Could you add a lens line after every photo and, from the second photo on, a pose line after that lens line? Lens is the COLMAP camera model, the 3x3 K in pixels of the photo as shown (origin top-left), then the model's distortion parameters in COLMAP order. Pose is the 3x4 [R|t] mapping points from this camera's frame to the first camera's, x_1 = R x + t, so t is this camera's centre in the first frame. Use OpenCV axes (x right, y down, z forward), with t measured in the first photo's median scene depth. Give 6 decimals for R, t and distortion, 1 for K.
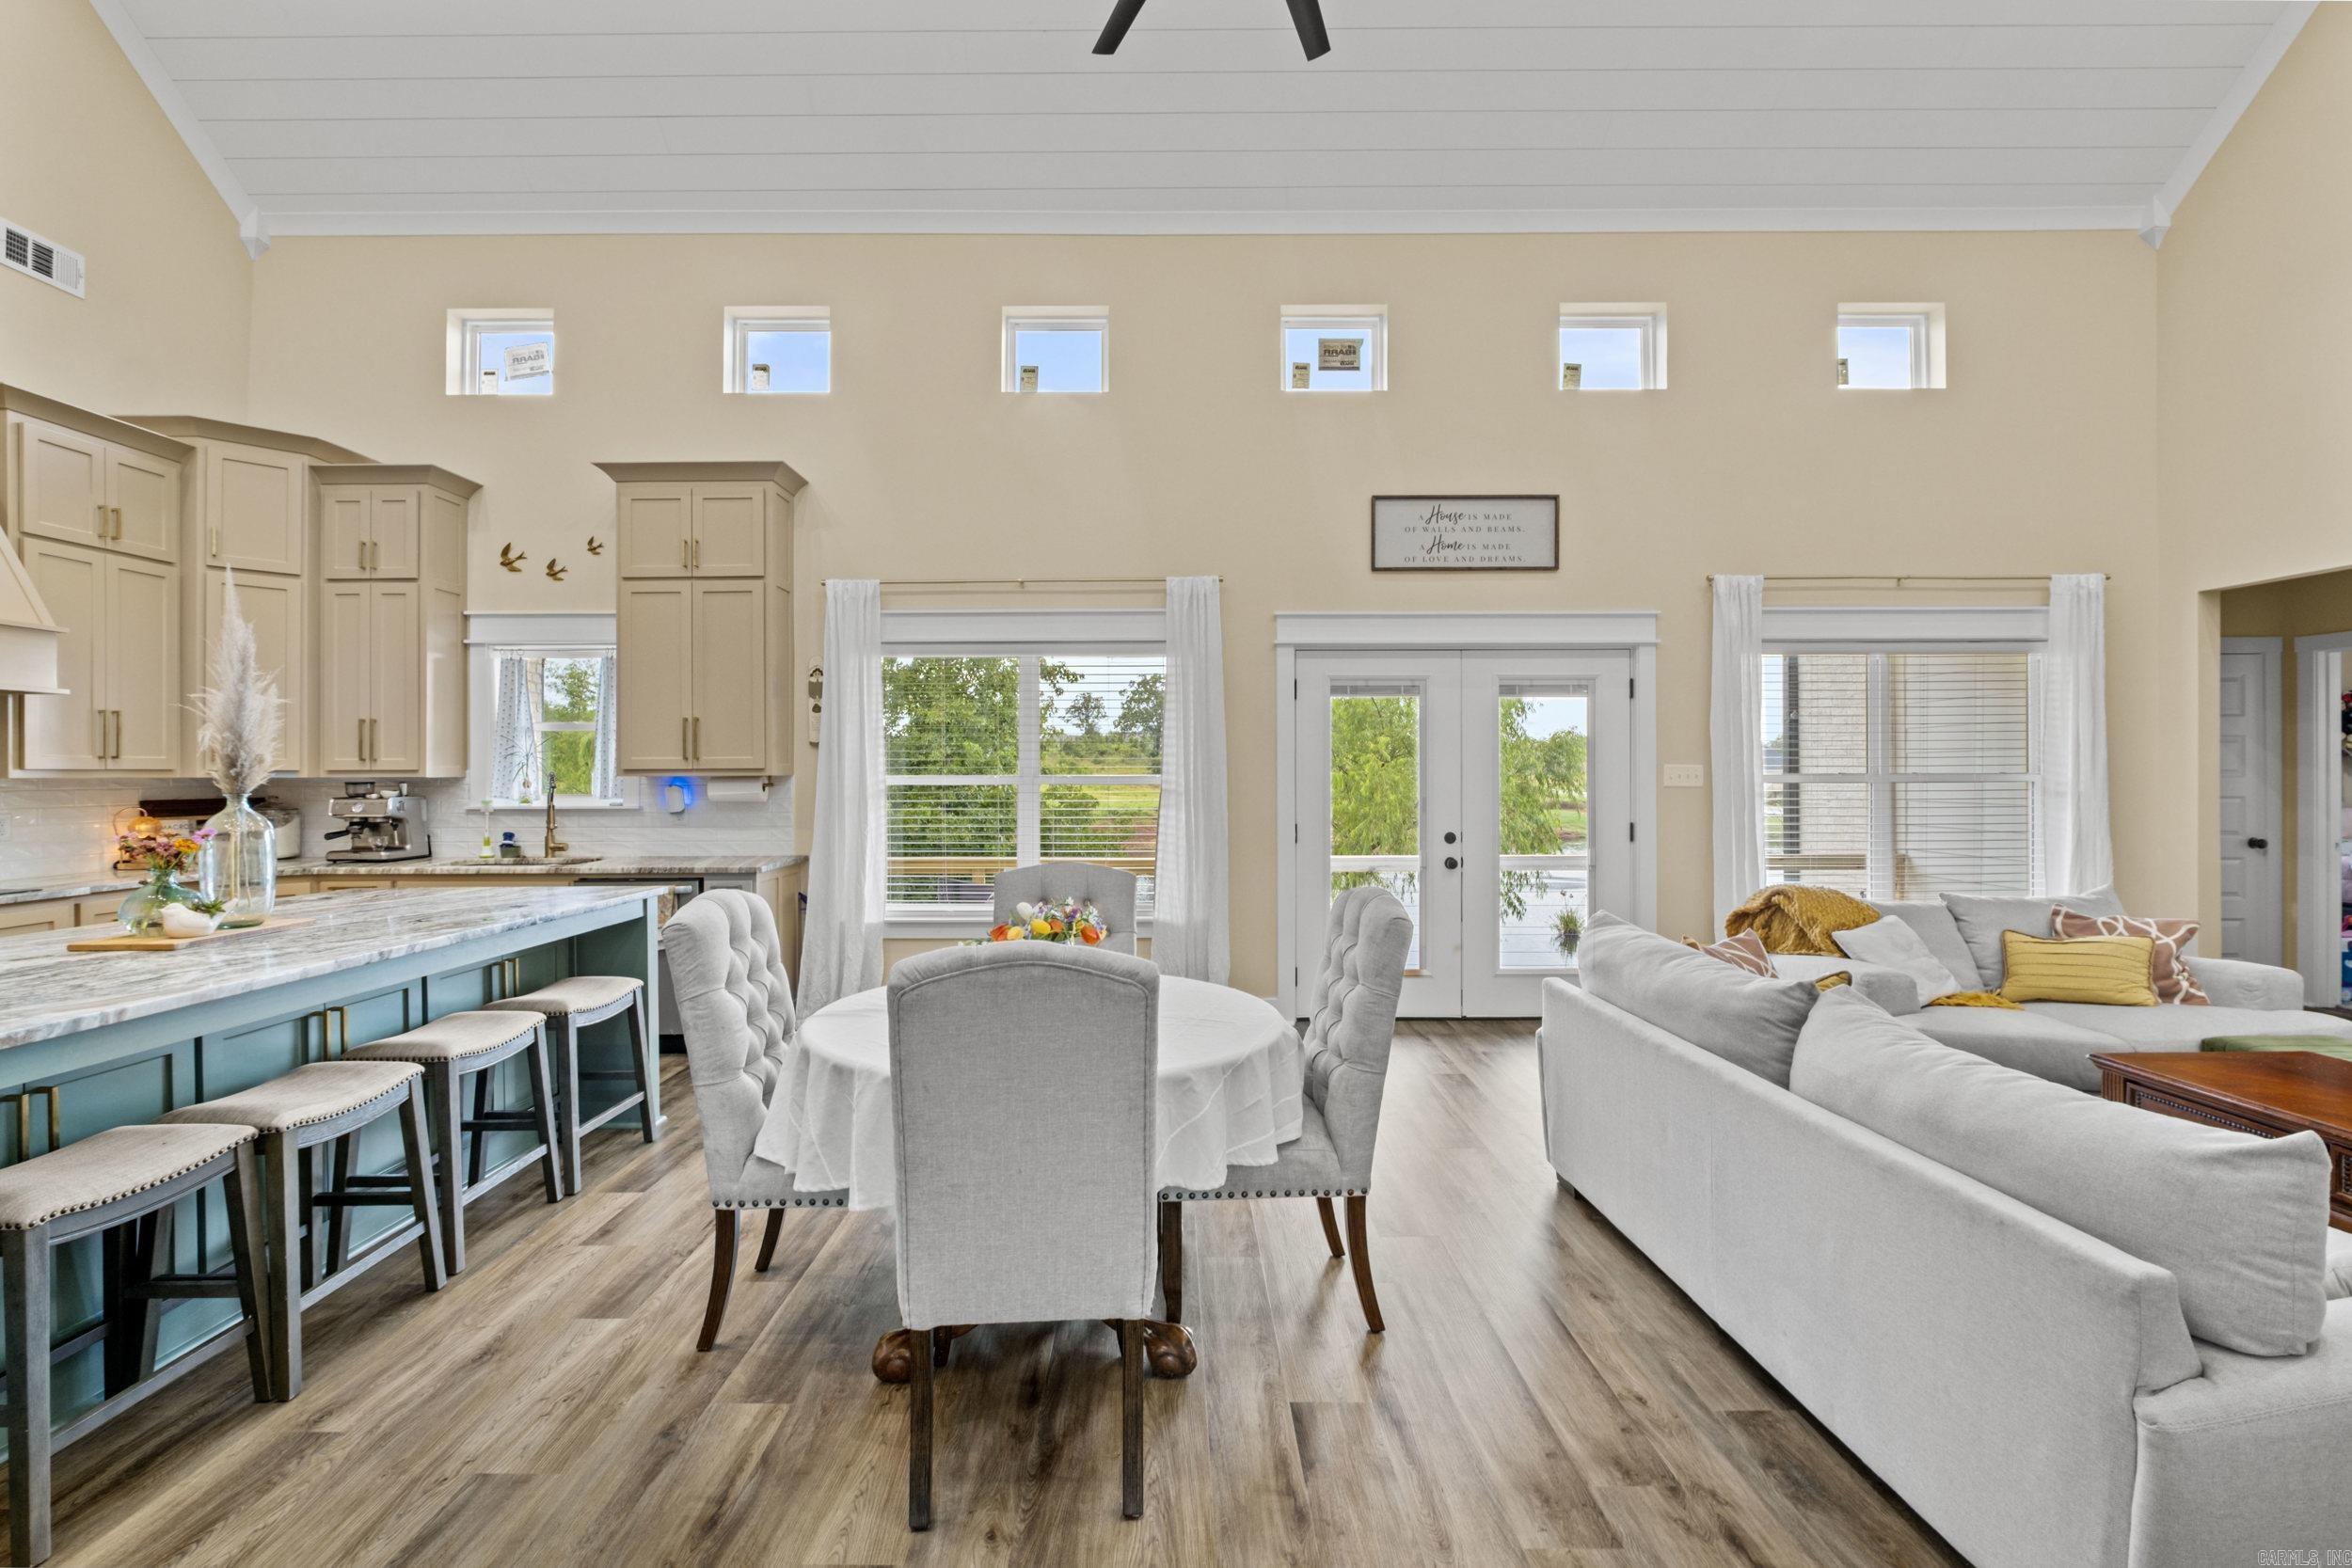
lens RADIAL K [[1025.4, 0, 1151.1], [0, 1025.4, 778.8], [0, 0, 1]] dist [0.000195, 0.000041]
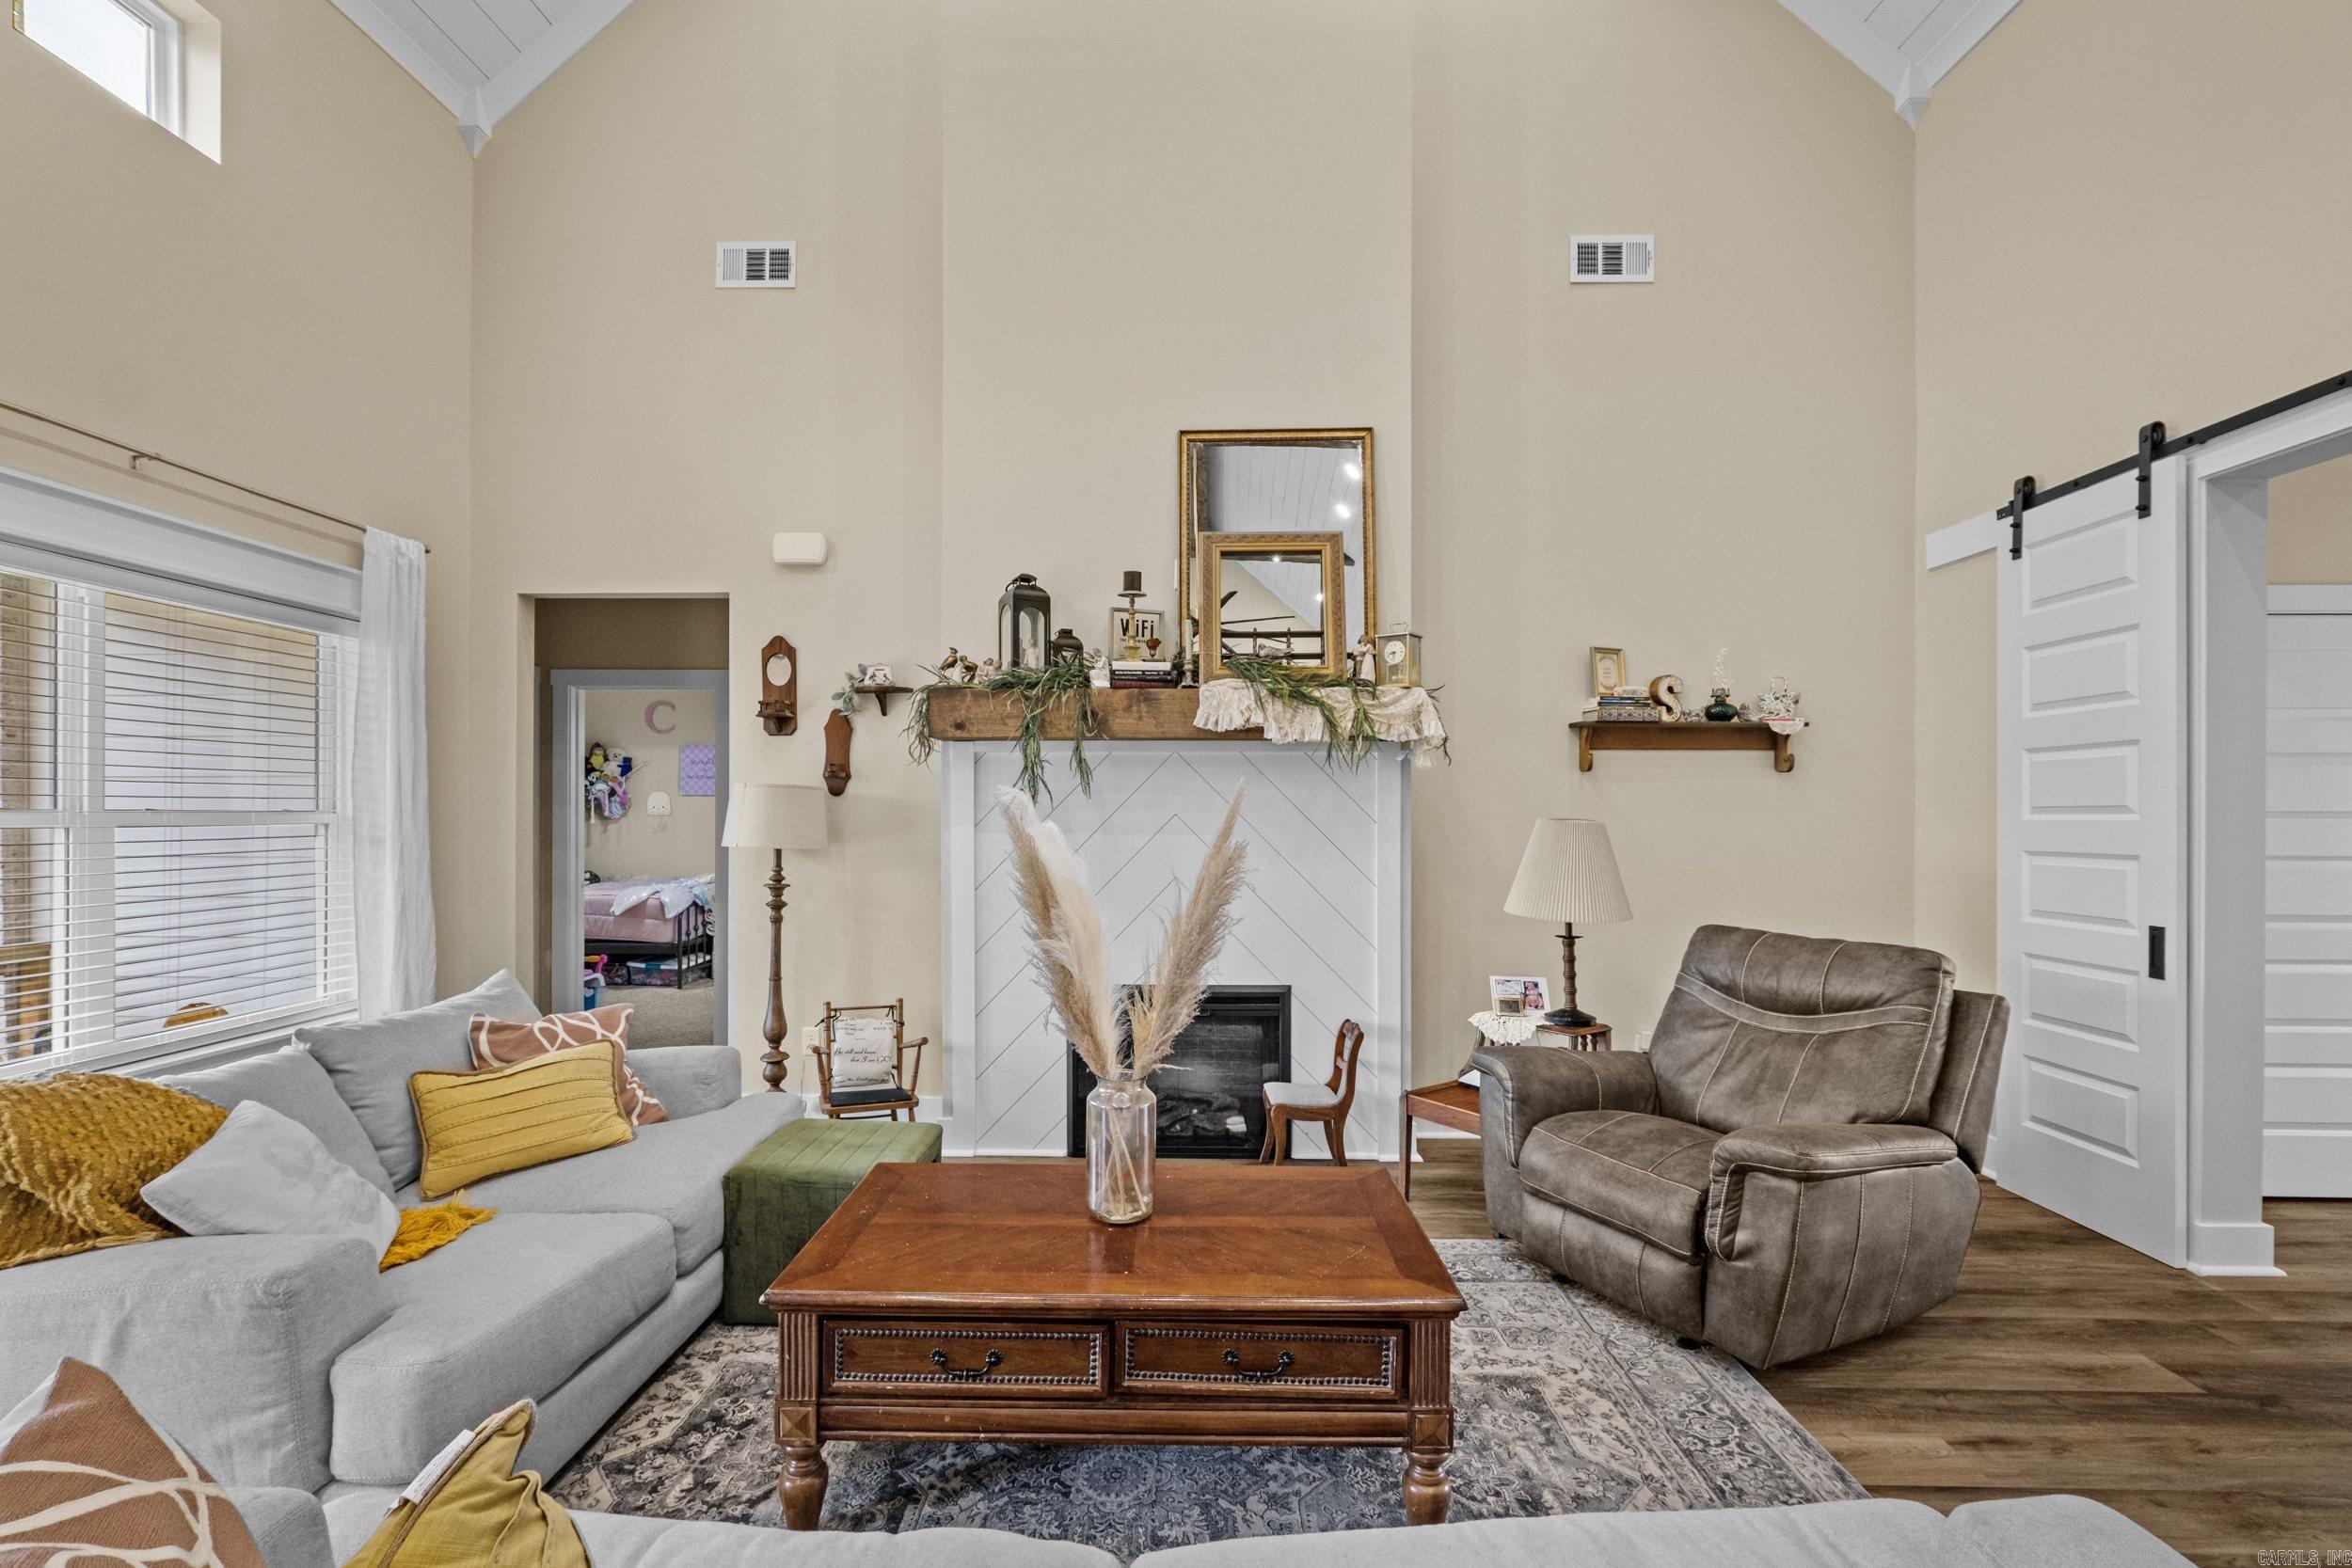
lens RADIAL K [[1025.4, 0, 1153.6], [0, 1025.4, 804.4], [0, 0, 1]] dist [0.000195, 0.000041]
pose [[0.026616, 0.010577, 0.999590, 0.201683], [0.004405, 0.999933, -0.010698, -0.000449], [-0.999636, 0.004688, 0.026568, 0.454698]]
